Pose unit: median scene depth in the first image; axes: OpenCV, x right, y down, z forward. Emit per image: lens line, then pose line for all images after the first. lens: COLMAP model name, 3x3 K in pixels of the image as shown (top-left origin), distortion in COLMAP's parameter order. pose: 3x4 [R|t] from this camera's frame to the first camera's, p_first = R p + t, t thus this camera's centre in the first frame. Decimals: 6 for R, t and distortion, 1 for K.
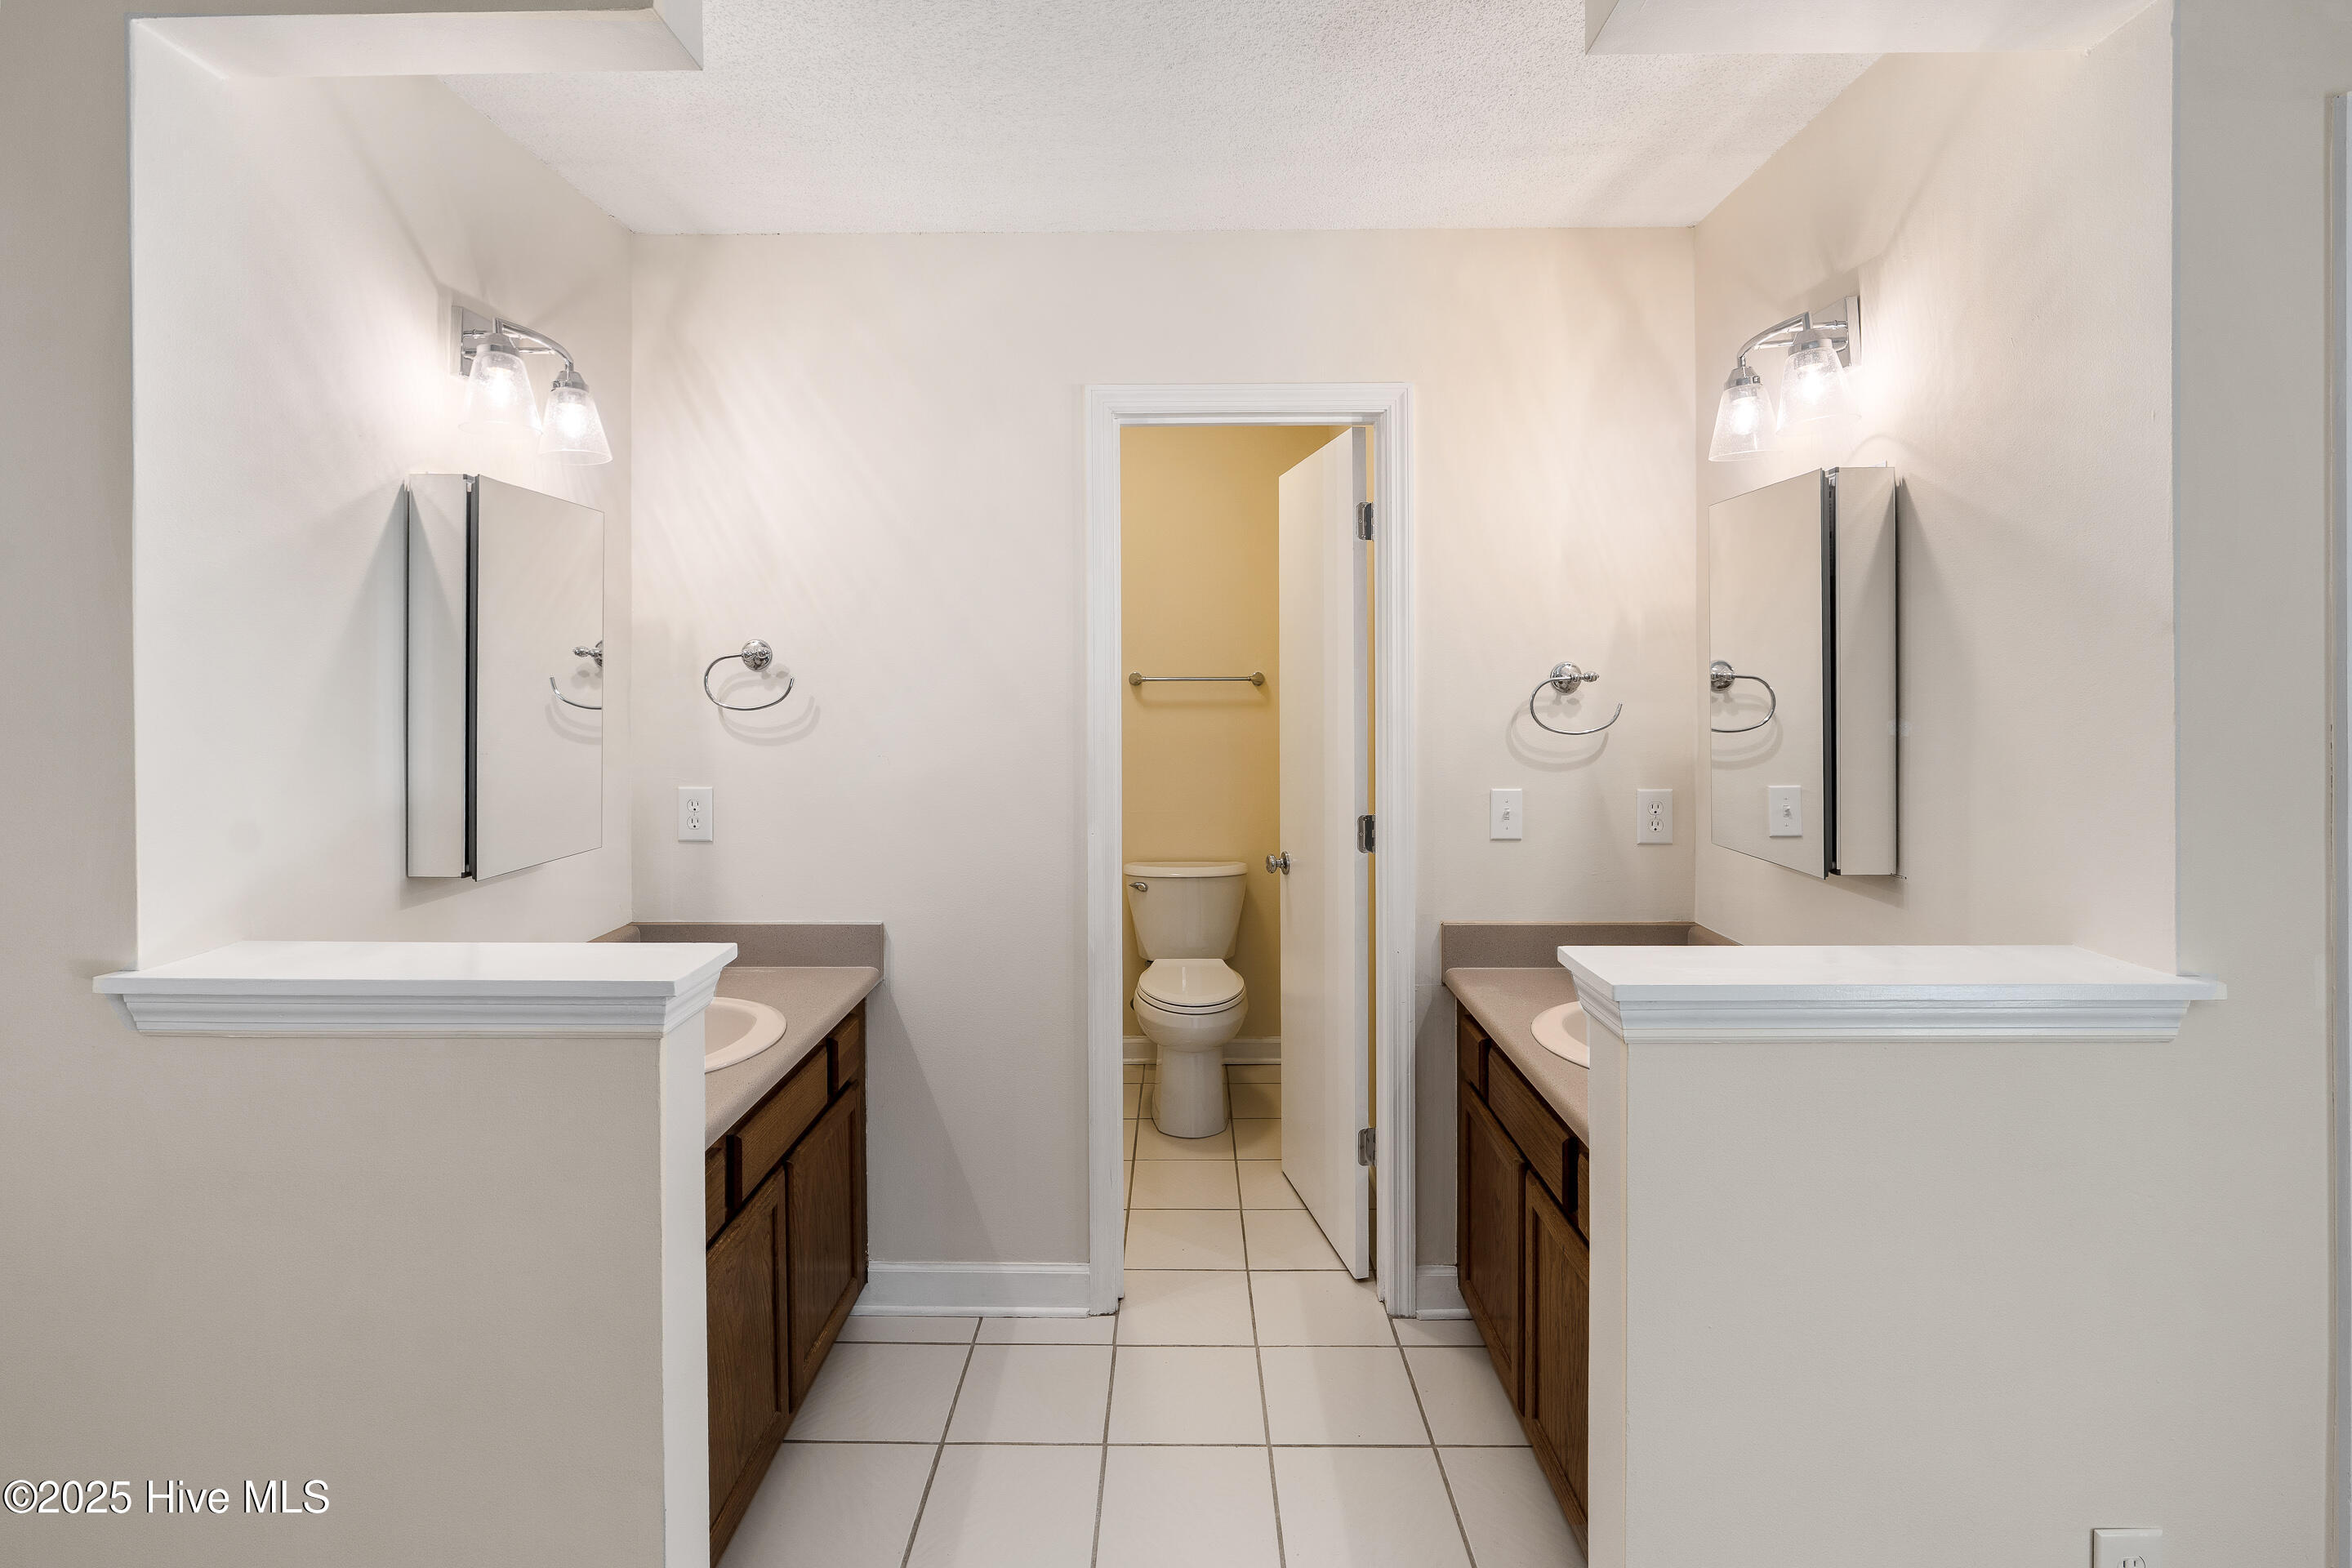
lens RADIAL K [[1067.4, 0, 1167.8], [0, 1067.4, 689.7], [0, 0, 1]] dist [-0.026441, -0.000145]
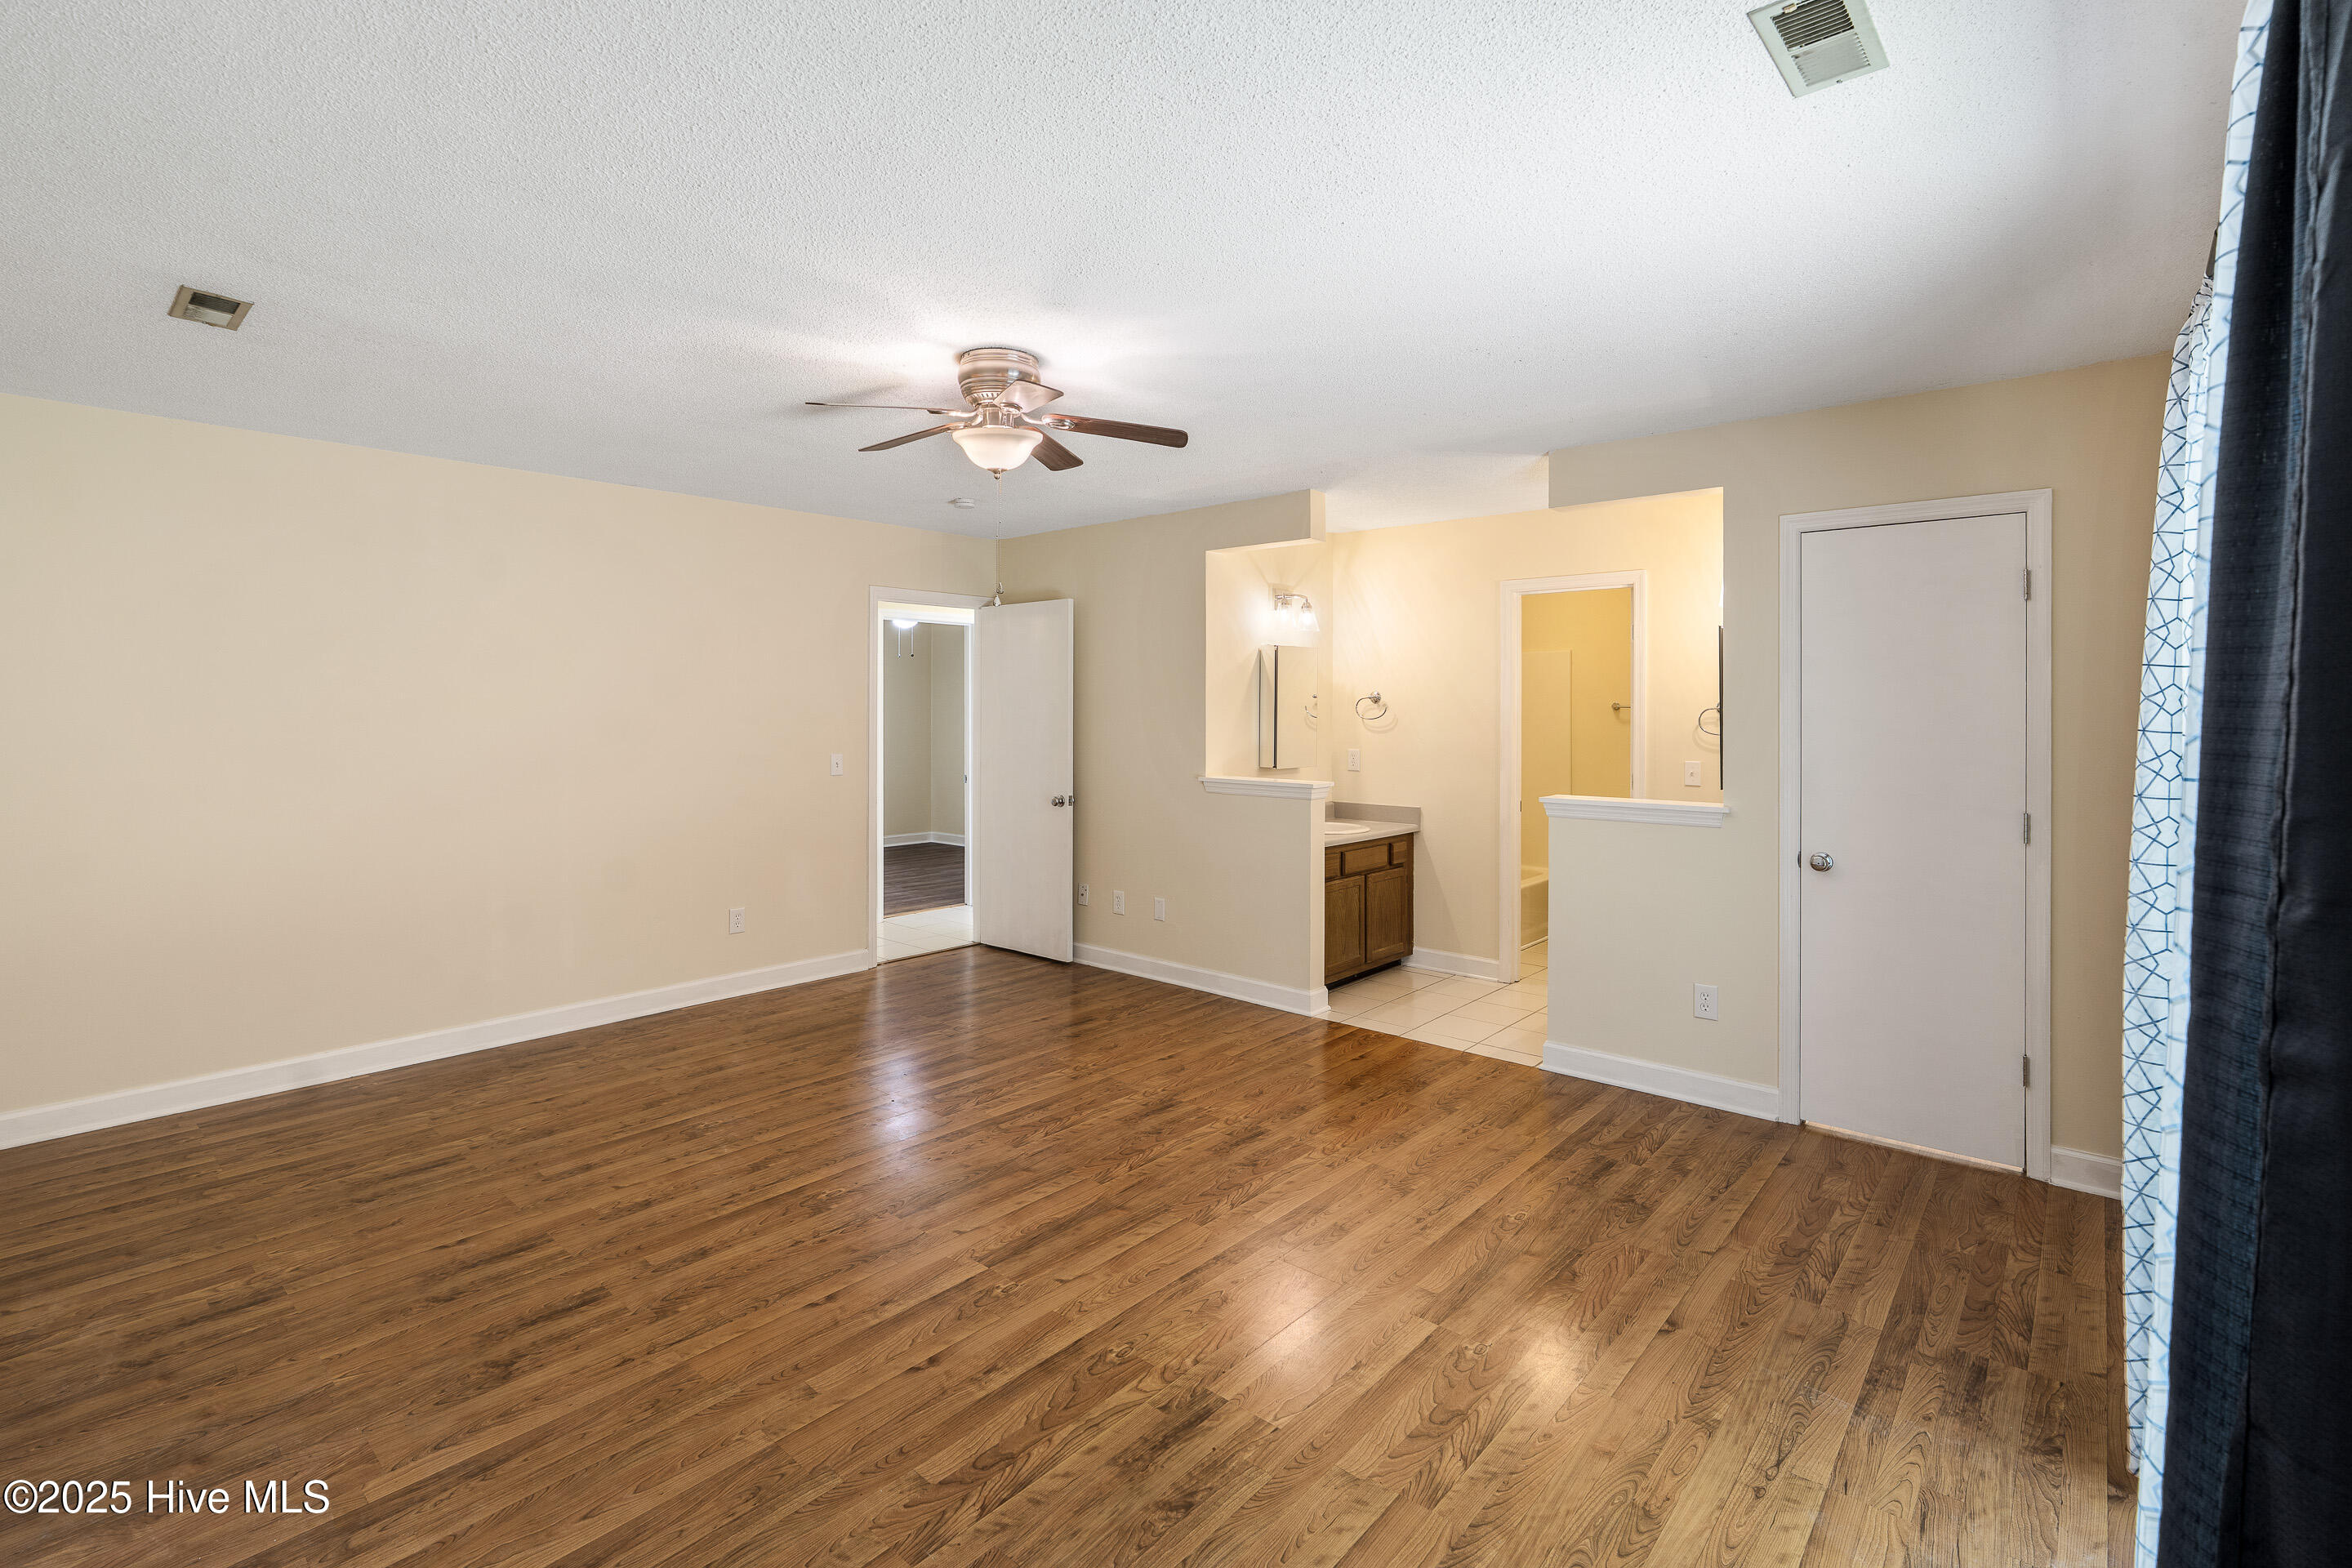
lens RADIAL K [[1073.3, 0, 1184.9], [0, 1073.3, 709.2], [0, 0, 1]] dist [-0.004706, 0.000038]
pose [[0.763697, 0.005025, -0.645556, 0.911140], [-0.005011, 0.999986, 0.001856, -0.007188], [0.645556, 0.001818, 0.763711, -1.234820]]
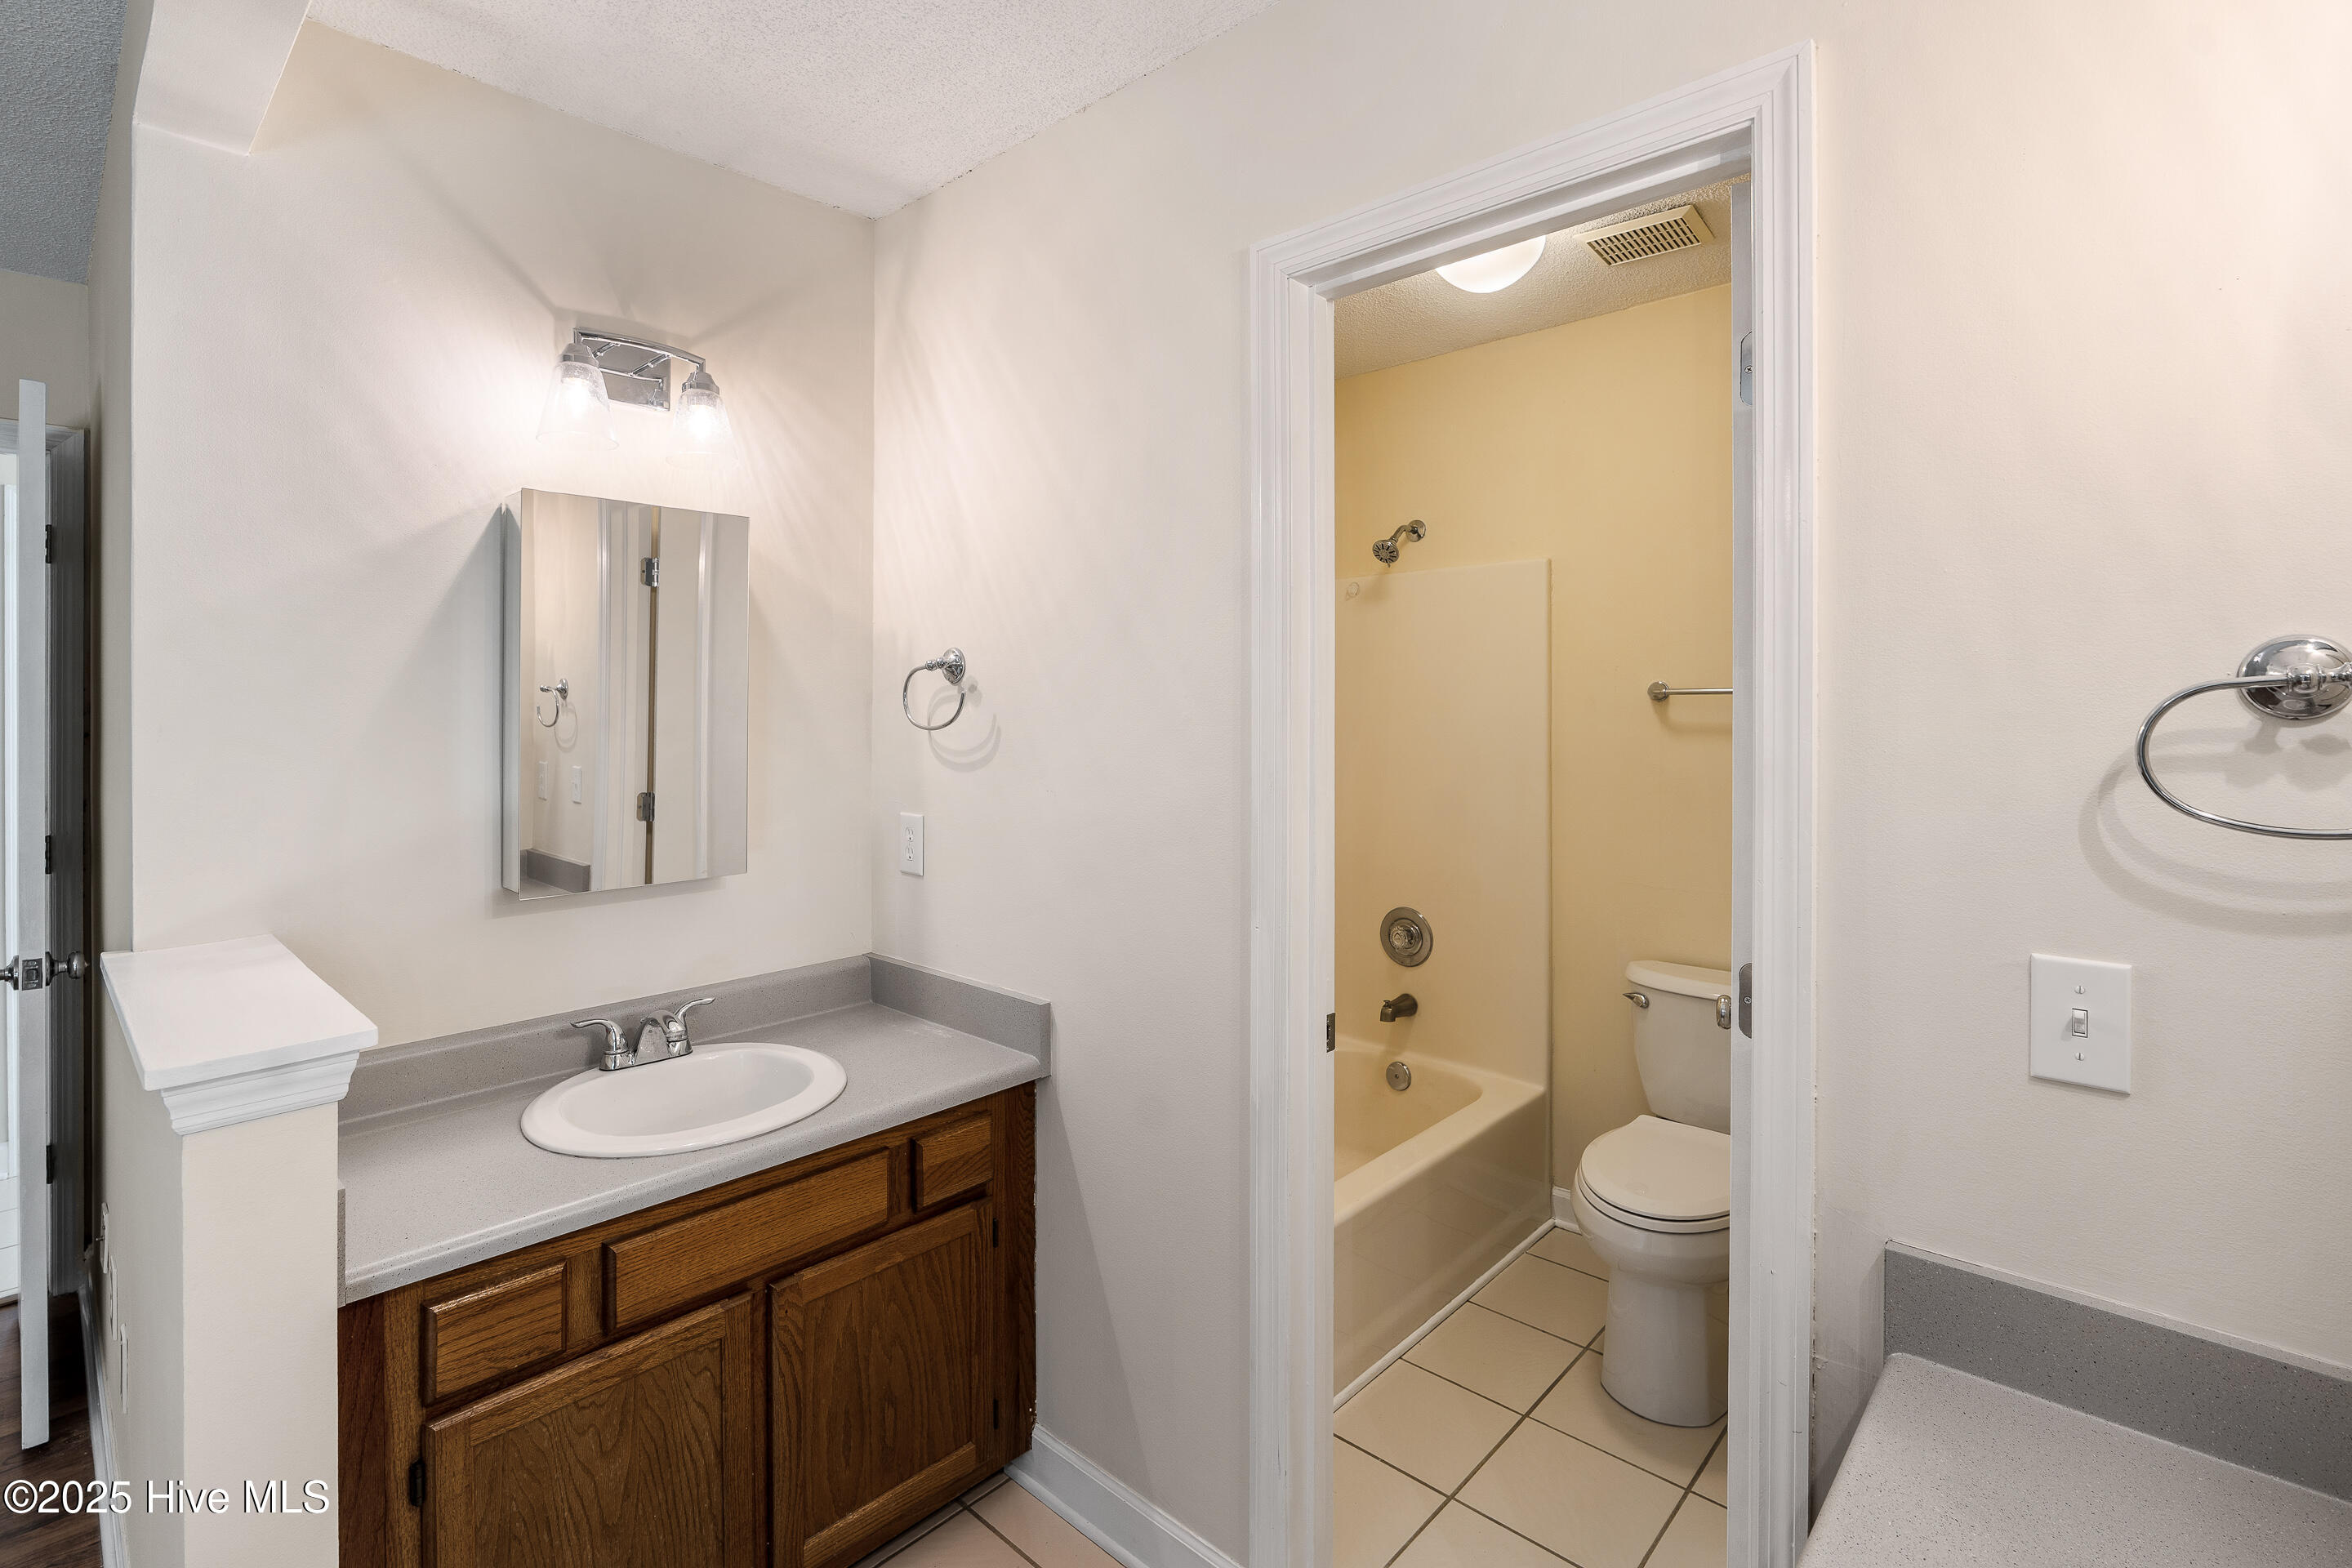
lens RADIAL K [[1073.3, 0, 1184.9], [0, 1073.3, 709.2], [0, 0, 1]] dist [-0.004706, 0.000038]
pose [[0.738981, 0.004230, -0.673713, 0.342941], [-0.001857, 0.999989, 0.004241, -0.001898], [0.673724, -0.001882, 0.738981, 0.480897]]
